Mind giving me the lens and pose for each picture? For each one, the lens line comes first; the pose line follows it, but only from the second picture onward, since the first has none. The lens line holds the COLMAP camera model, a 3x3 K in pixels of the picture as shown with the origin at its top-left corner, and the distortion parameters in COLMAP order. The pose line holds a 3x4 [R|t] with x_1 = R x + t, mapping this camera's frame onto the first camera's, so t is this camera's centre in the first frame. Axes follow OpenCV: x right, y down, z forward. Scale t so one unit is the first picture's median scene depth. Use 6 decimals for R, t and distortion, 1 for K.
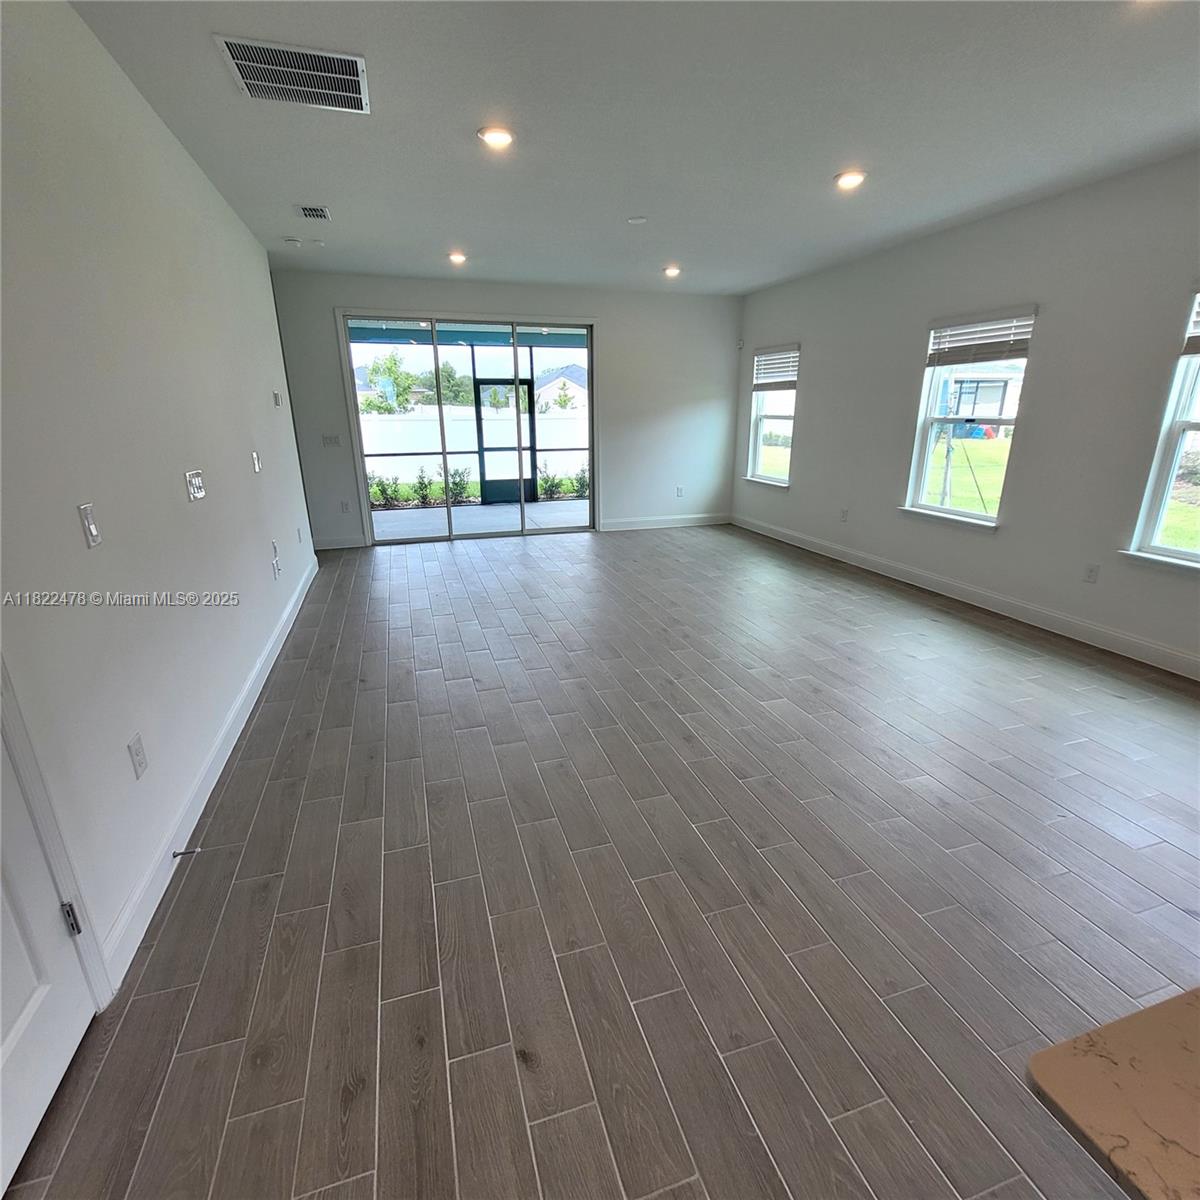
lens RADIAL K [[632.3, 0, 603.9], [0, 632.3, 604.0], [0, 0, 1]] dist [0.008264, -0.001021]
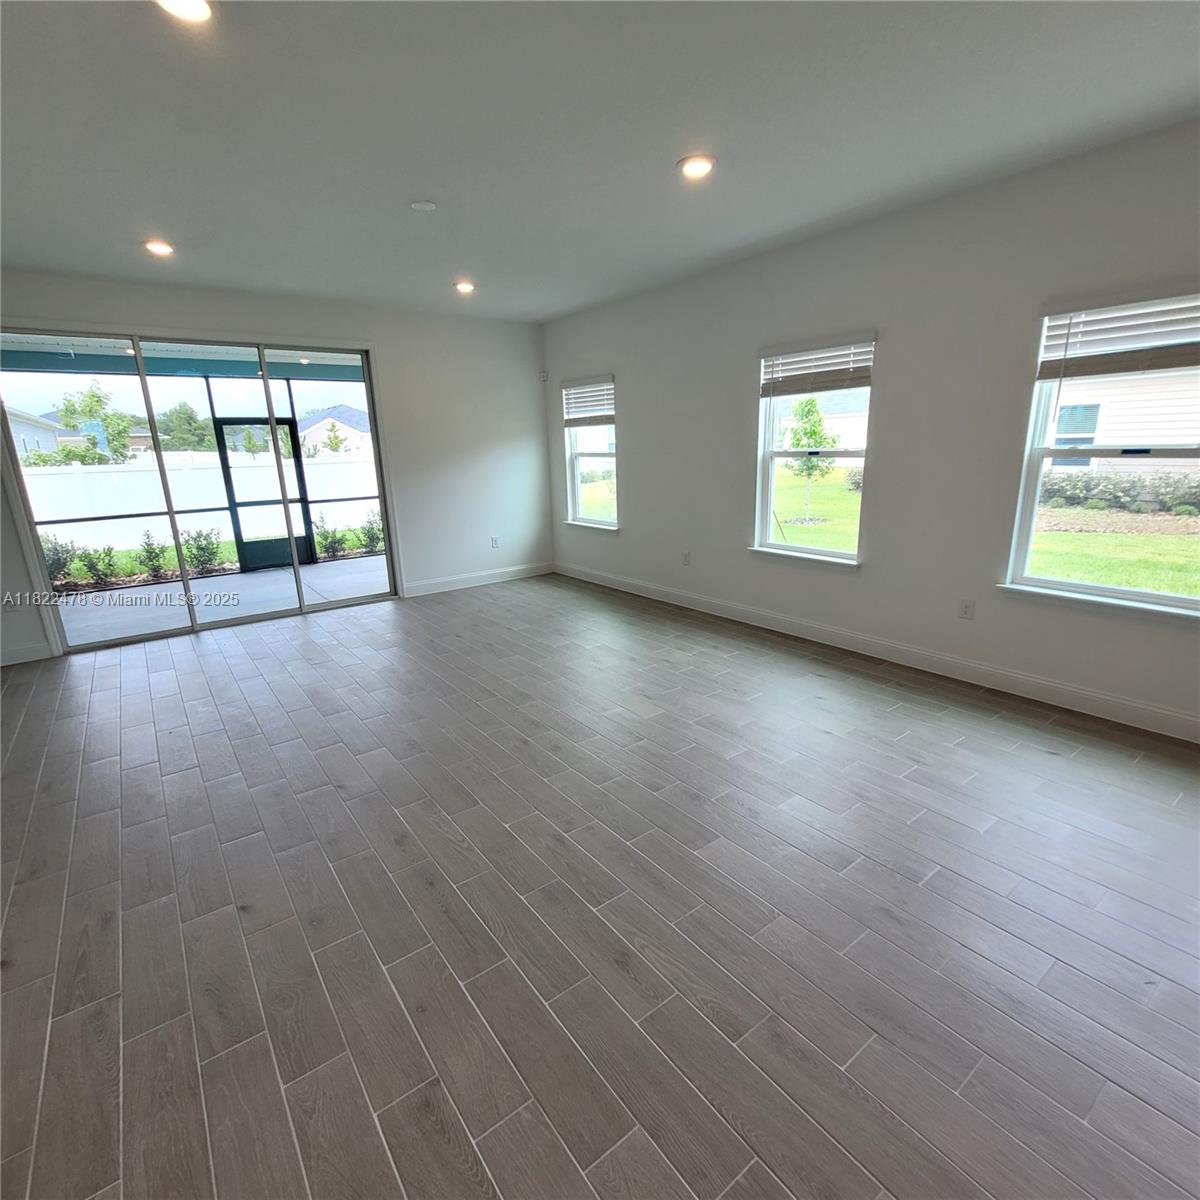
lens RADIAL K [[622.1, 0, 603.6], [0, 622.1, 604.2], [0, 0, 1]] dist [0.005401, -0.000404]
pose [[0.943299, -0.105499, 0.314733, -0.019127], [0.121840, 0.992013, -0.032646, -0.053909], [-0.308775, 0.069142, 0.948619, 0.170215]]
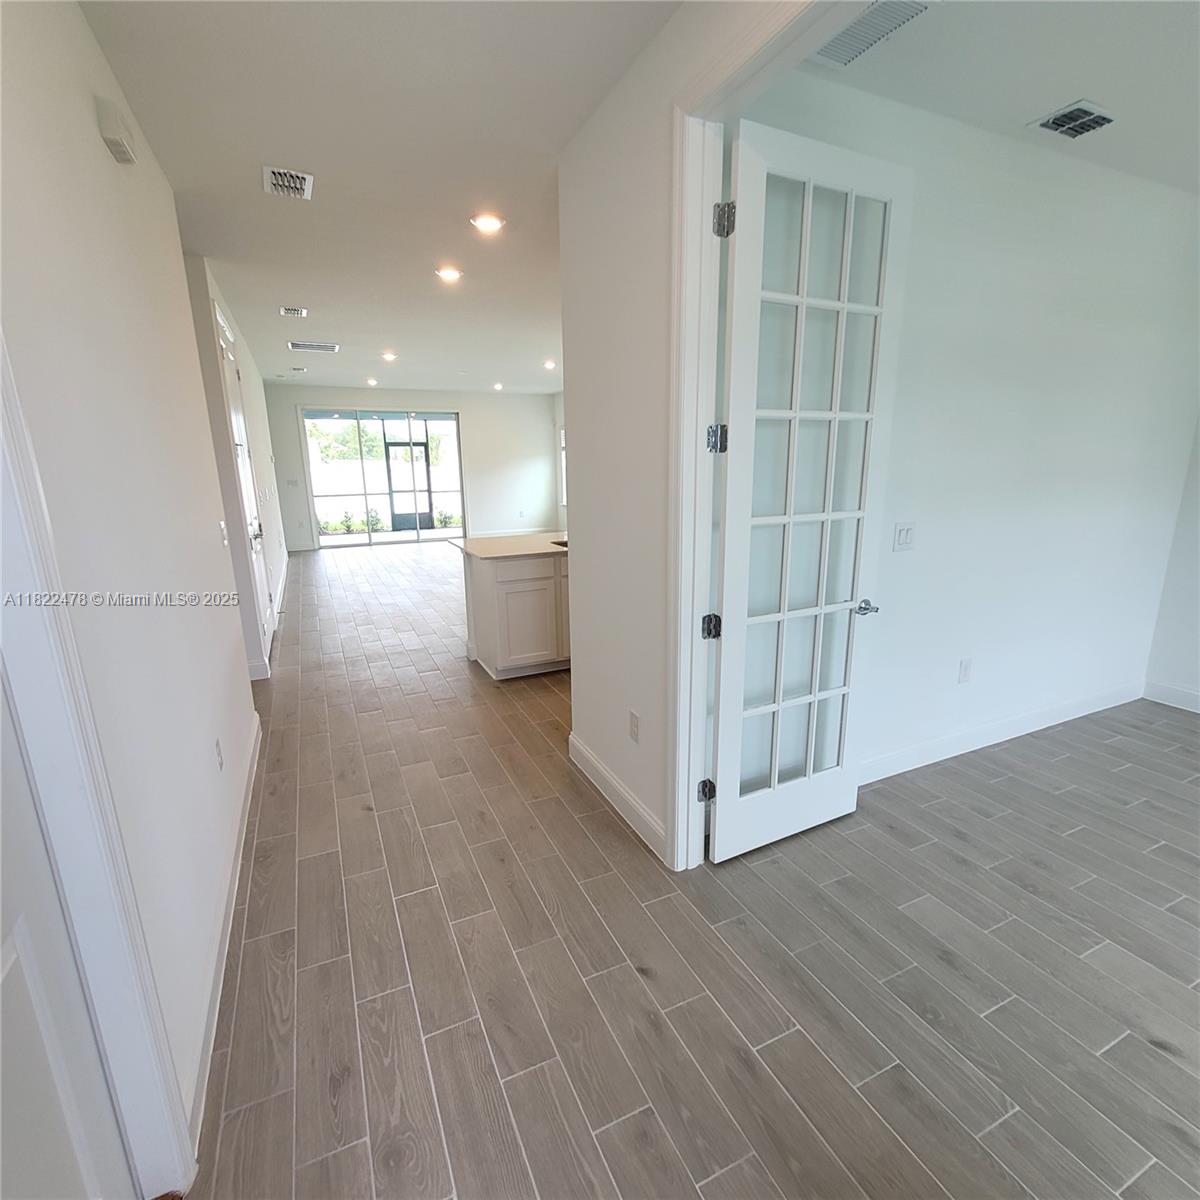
lens RADIAL K [[622.1, 0, 594.0], [0, 622.1, 609.0], [0, 0, 1]] dist [0.005401, -0.000404]
pose [[0.993133, -0.033365, 0.112129, 0.131574], [0.040978, 0.996959, -0.066288, 0.184109], [-0.109576, 0.070428, 0.991480, -0.586647]]
